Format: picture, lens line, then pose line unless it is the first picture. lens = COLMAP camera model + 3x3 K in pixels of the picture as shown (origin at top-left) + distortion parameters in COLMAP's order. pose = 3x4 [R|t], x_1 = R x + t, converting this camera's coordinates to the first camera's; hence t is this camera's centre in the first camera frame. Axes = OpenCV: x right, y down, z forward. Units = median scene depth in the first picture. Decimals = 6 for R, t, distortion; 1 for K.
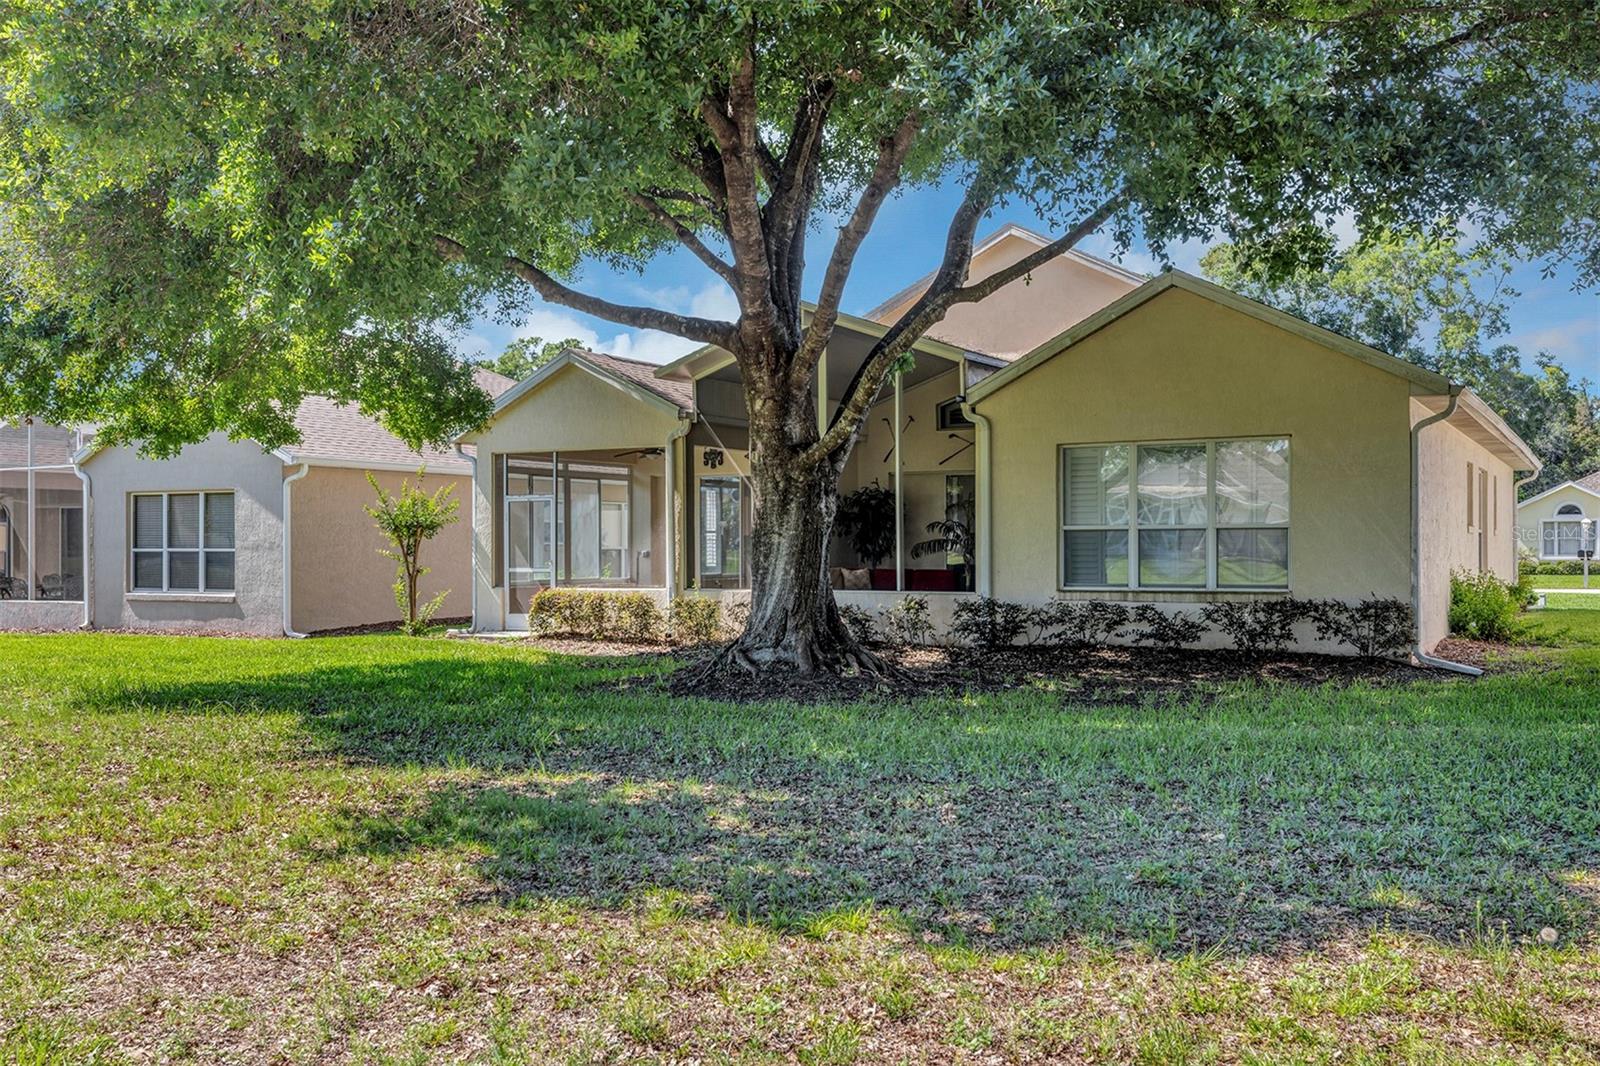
lens RADIAL K [[1509.2, 0, 800.0], [0, 1509.2, 533.0], [0, 0, 1]] dist [-0.002998, 0.000632]
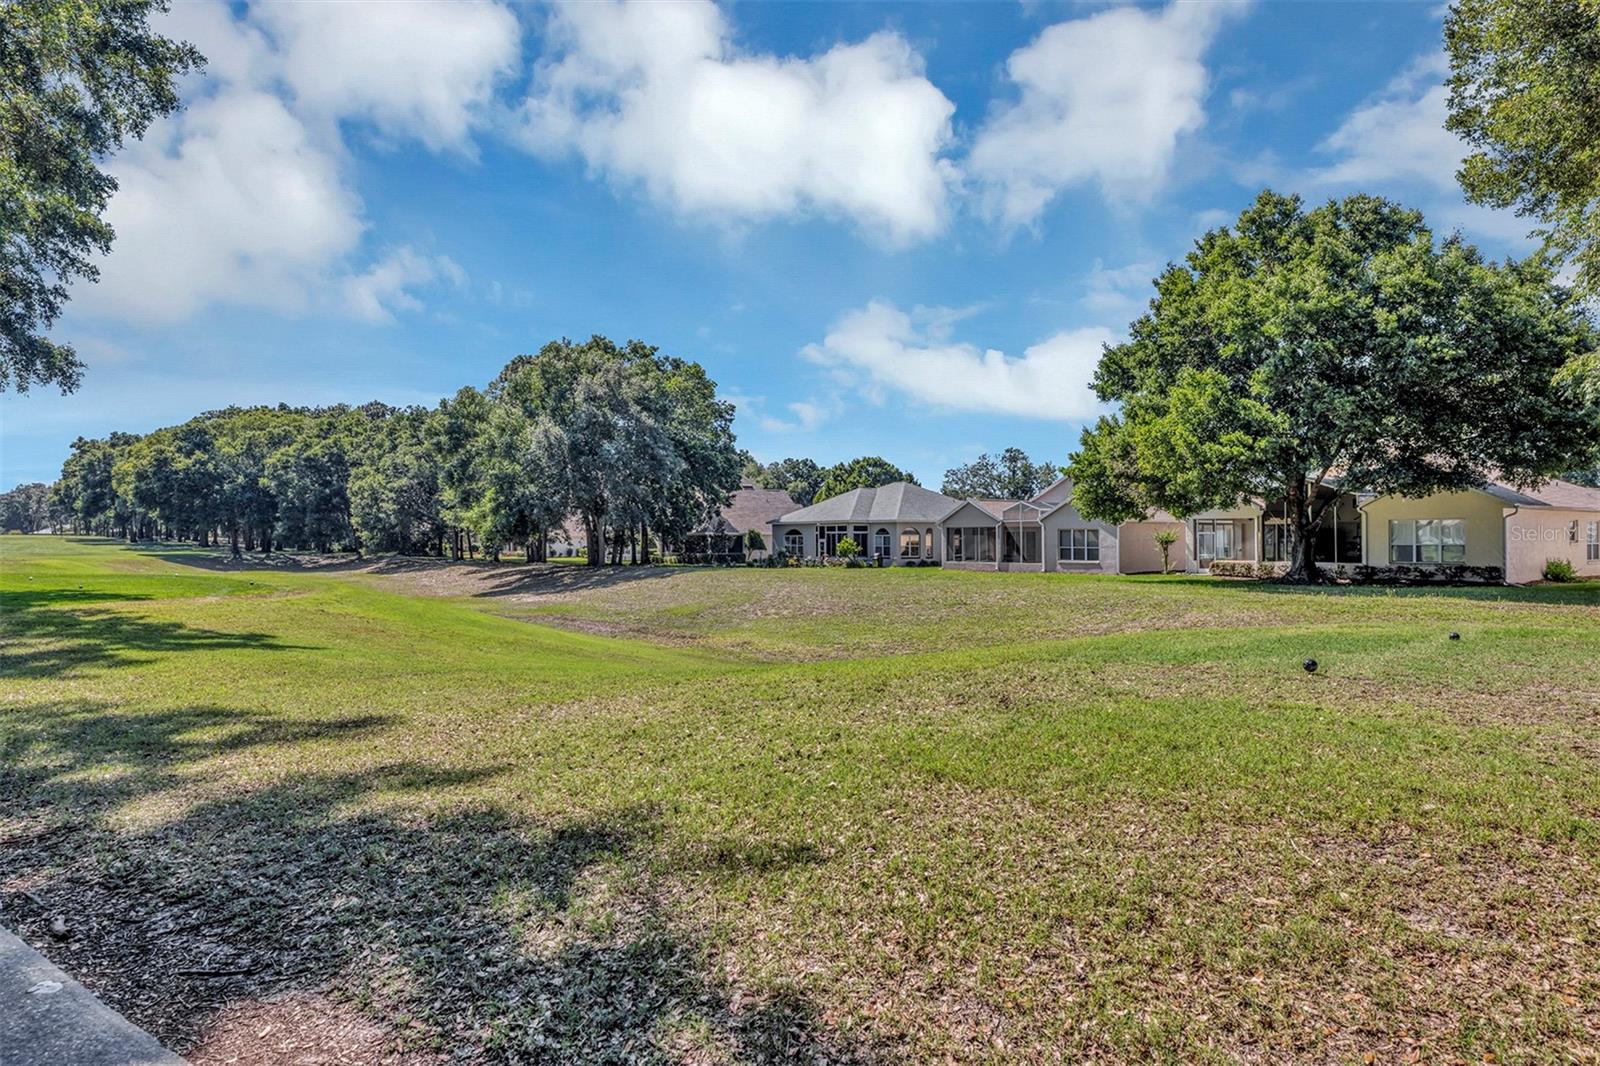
lens RADIAL K [[926.2, 0, 799.9], [0, 926.2, 534.6], [0, 0, 1]] dist [-0.002313, -0.000964]
pose [[0.887497, -0.000436, -0.460812, -0.045474], [0.002969, 0.999984, 0.004771, -0.038039], [0.460803, -0.005602, 0.887485, -1.407491]]
